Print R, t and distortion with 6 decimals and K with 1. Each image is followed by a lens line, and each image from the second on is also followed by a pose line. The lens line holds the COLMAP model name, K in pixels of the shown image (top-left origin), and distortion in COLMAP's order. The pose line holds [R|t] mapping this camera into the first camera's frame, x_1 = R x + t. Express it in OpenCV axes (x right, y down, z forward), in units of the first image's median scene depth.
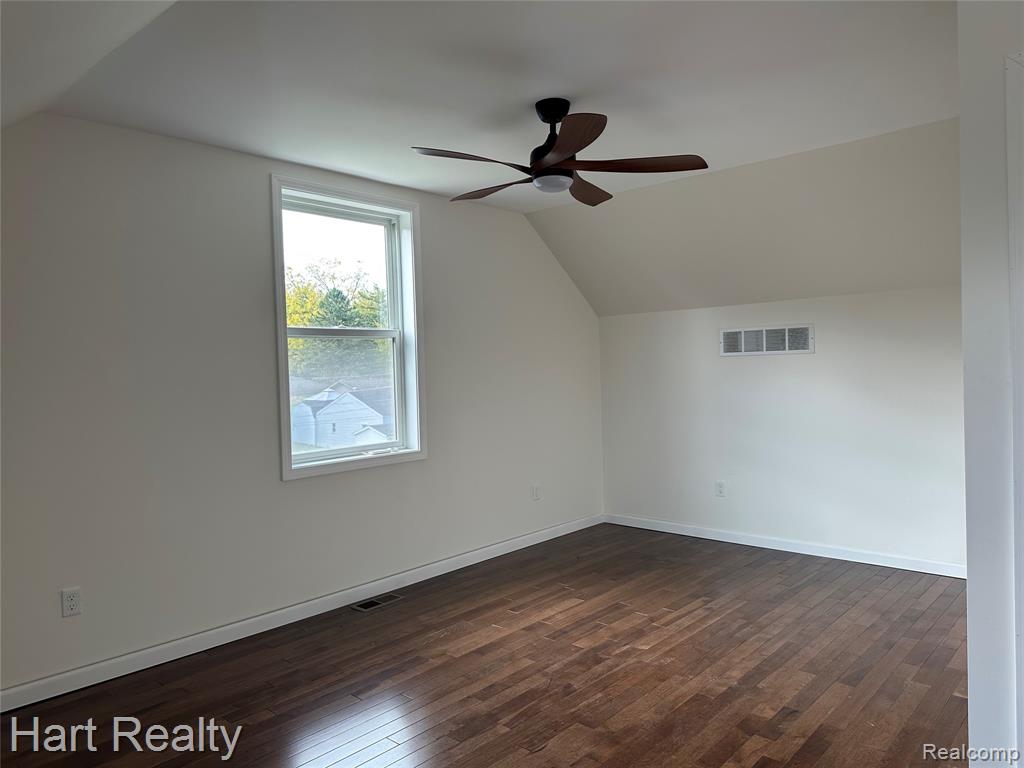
lens RADIAL K [[728.7, 0, 514.2], [0, 728.7, 391.6], [0, 0, 1]] dist [0.049722, -0.049011]
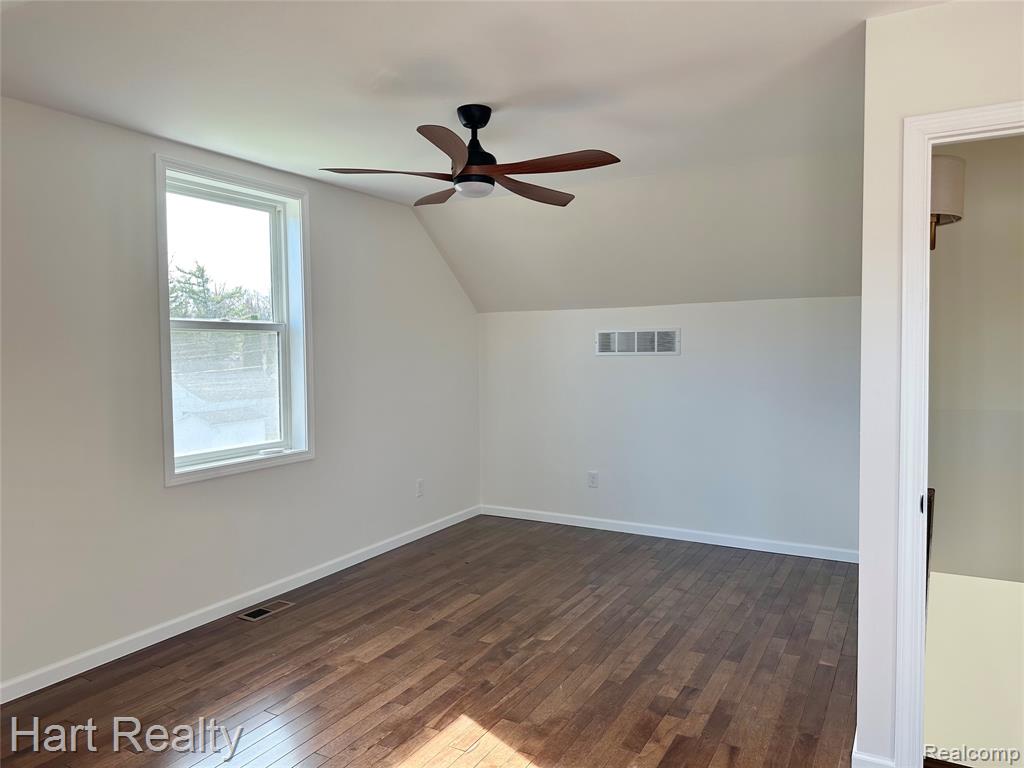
lens RADIAL K [[728.7, 0, 500.8], [0, 728.7, 386.1], [0, 0, 1]] dist [0.049722, -0.049011]
pose [[0.974899, 0.007387, 0.222525, -0.110876], [-0.010960, 0.999830, 0.014825, -0.023263], [-0.222377, -0.016892, 0.974814, 0.002908]]
